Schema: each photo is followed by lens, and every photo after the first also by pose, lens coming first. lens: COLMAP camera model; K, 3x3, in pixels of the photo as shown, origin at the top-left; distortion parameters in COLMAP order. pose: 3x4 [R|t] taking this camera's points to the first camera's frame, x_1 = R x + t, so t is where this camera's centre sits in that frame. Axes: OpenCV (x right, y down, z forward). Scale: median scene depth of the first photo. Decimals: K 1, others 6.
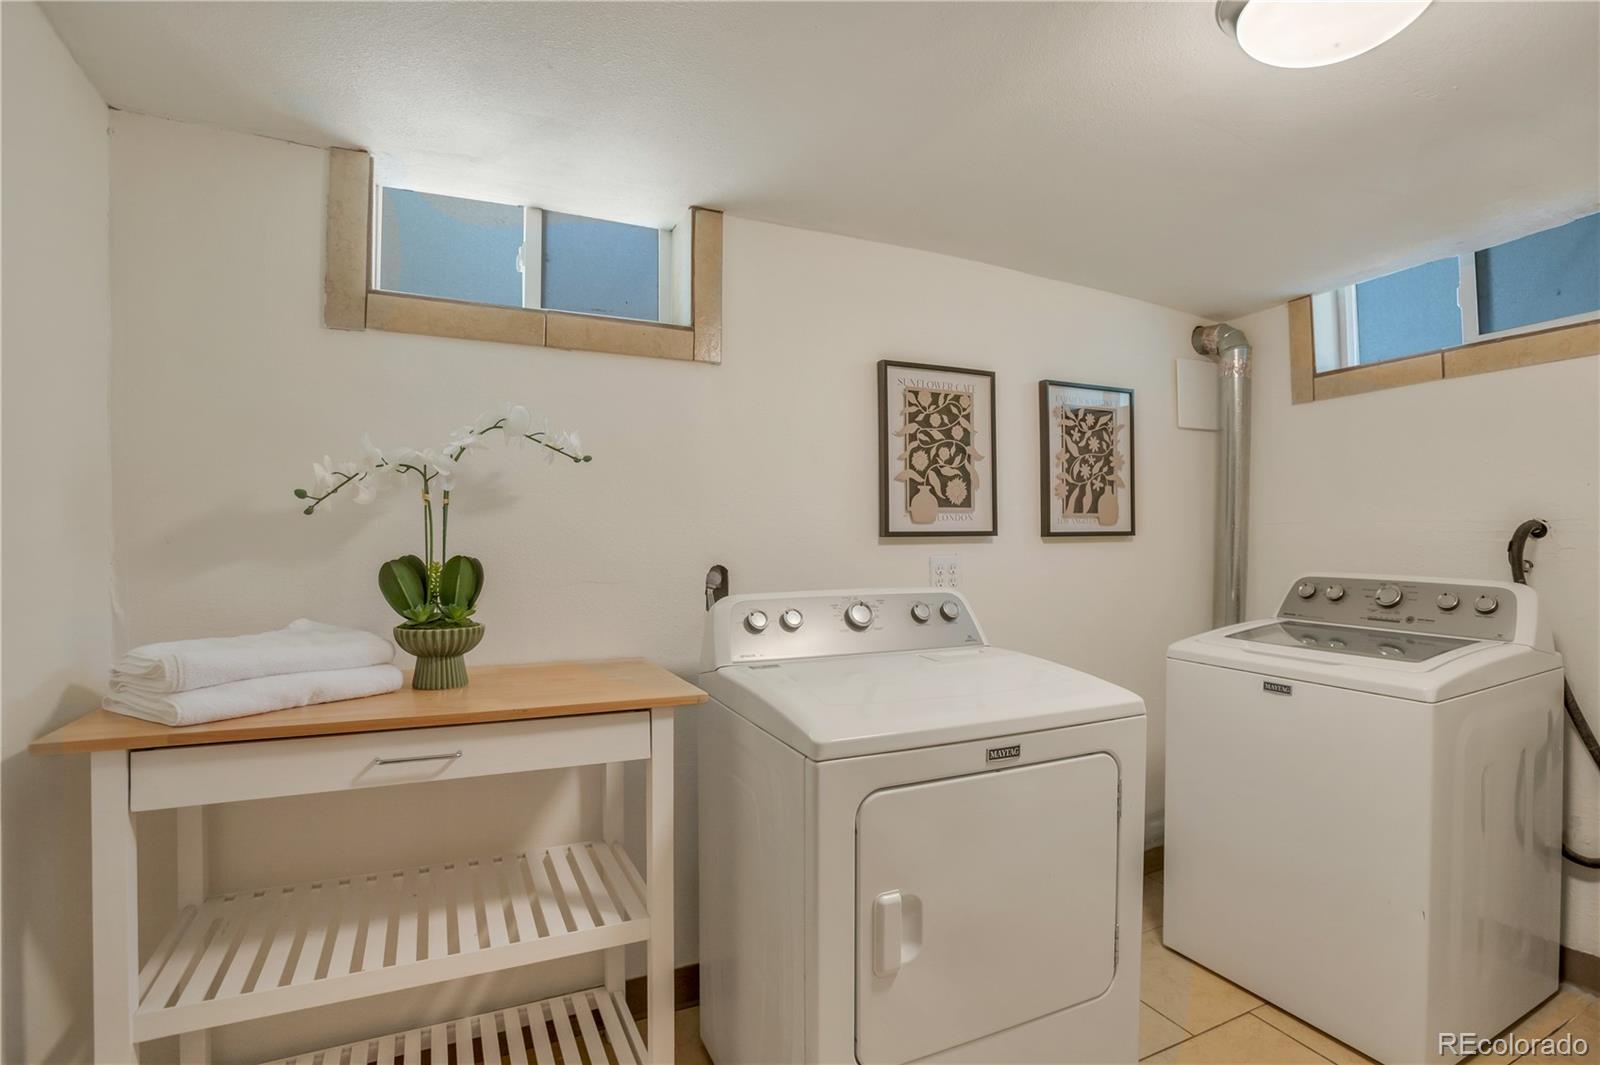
lens RADIAL K [[779.2, 0, 803.0], [0, 779.2, 524.2], [0, 0, 1]] dist [-0.067533, 0.024077]
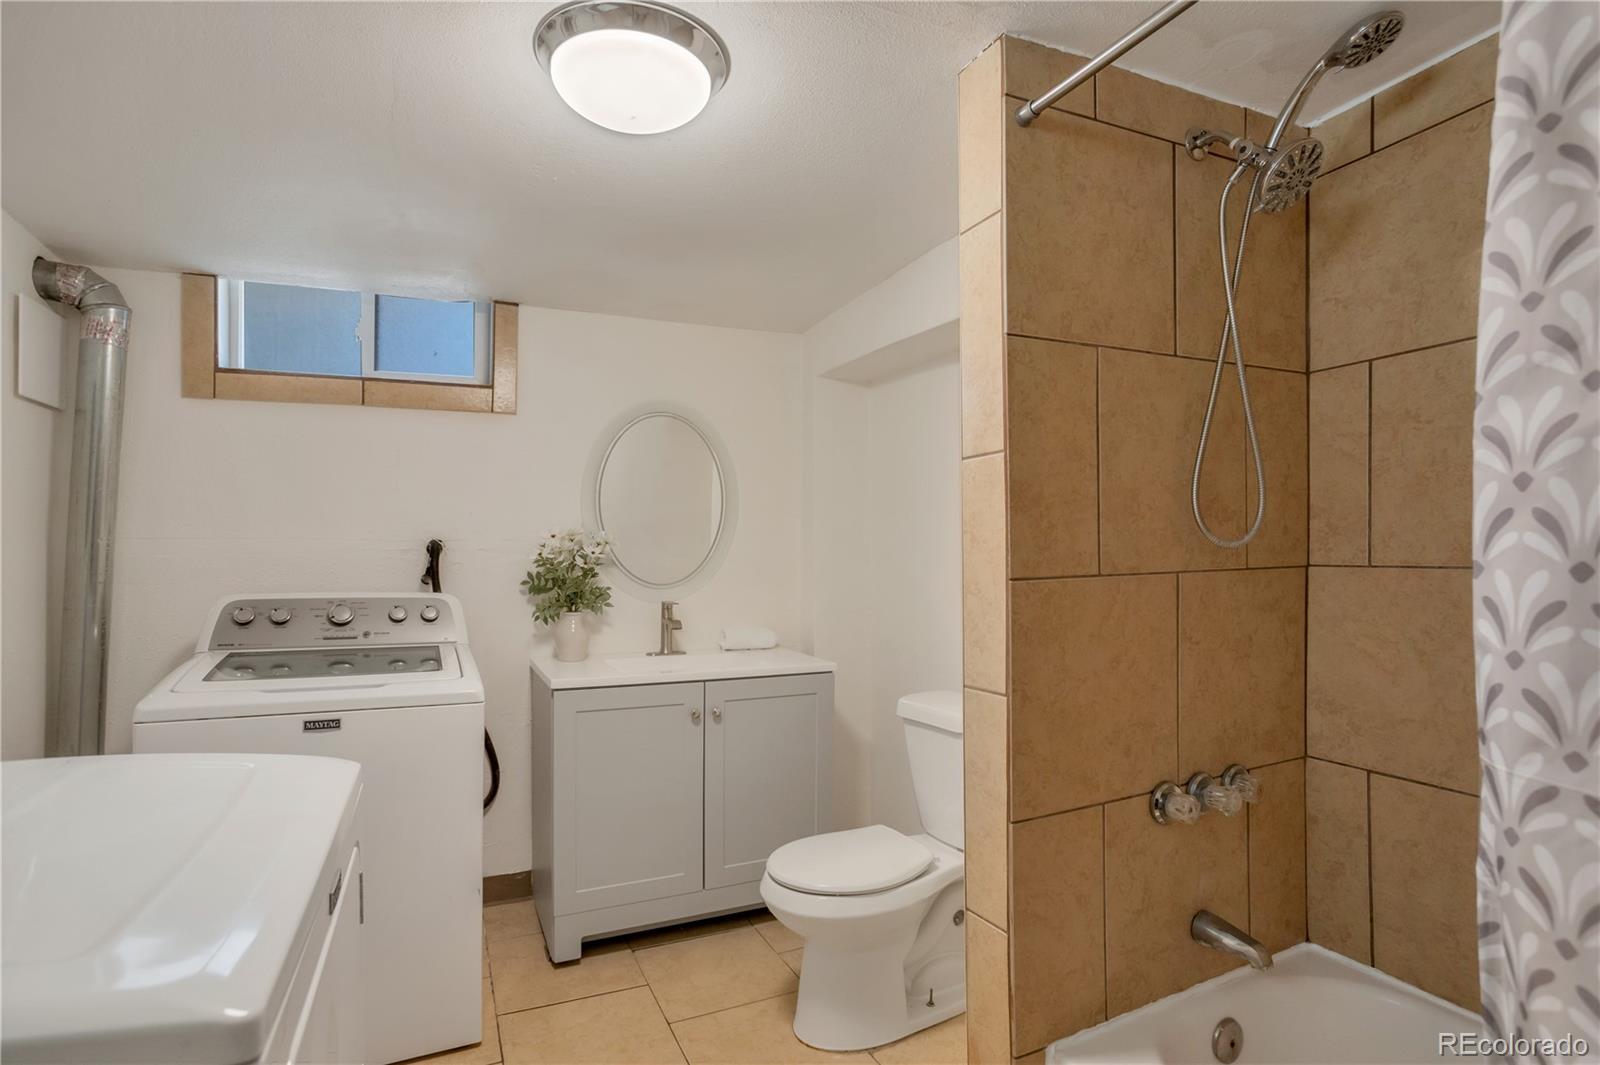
lens RADIAL K [[779.2, 0, 799.7], [0, 779.2, 548.3], [0, 0, 1]] dist [-0.067533, 0.024077]
pose [[-0.019693, 0.004516, 0.999796, -0.215521], [-0.015490, 0.999868, -0.004821, 0.003670], [-0.999686, -0.015582, -0.019620, 0.362014]]
